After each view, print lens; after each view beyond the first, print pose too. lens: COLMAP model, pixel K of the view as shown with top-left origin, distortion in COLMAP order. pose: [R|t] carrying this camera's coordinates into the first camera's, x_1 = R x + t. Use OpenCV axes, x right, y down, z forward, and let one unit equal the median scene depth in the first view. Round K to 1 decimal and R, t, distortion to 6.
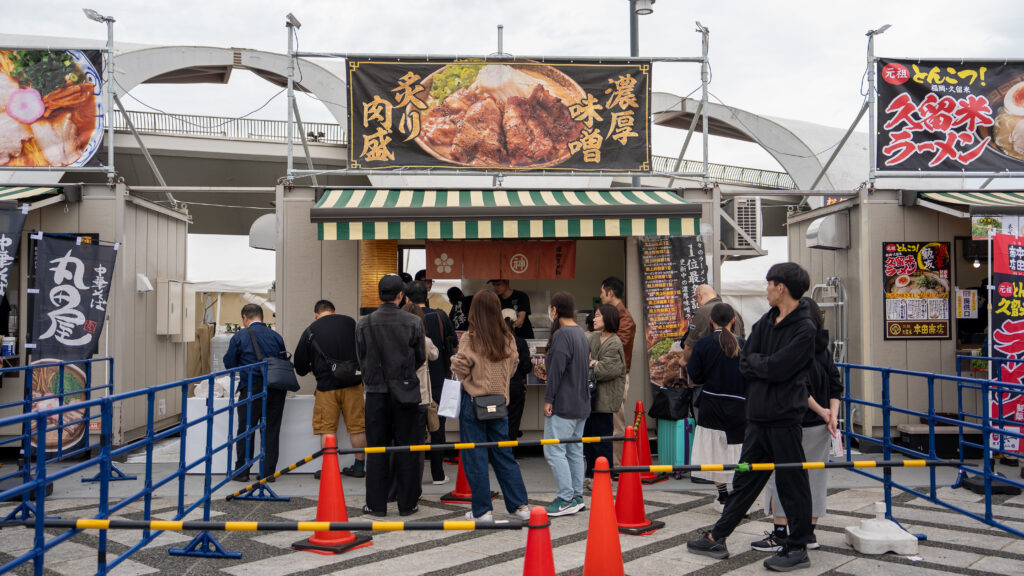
lens RADIAL K [[825.1, 0, 512.0], [0, 825.1, 288.0], [0, 0, 1]] dist [0.030084, 0.011004]
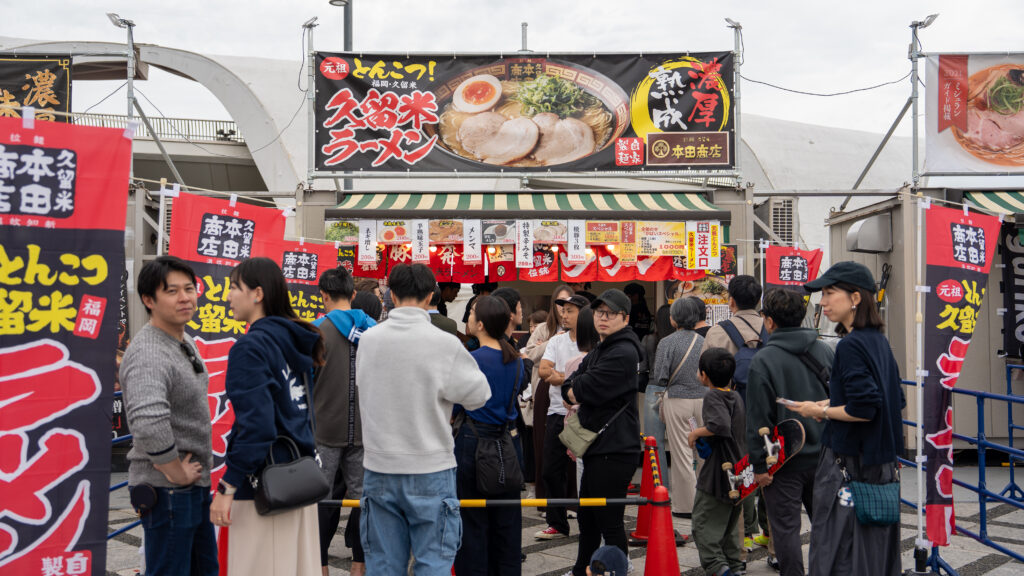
lens RADIAL K [[849.3, 0, 512.0], [0, 849.3, 288.0], [0, 0, 1]] dist [0.033827, 0.008811]
pose [[0.999165, -0.003401, -0.040712, 0.696771], [0.003145, 0.999975, -0.006334, -0.001862], [0.040732, 0.006201, 0.999151, 0.045245]]
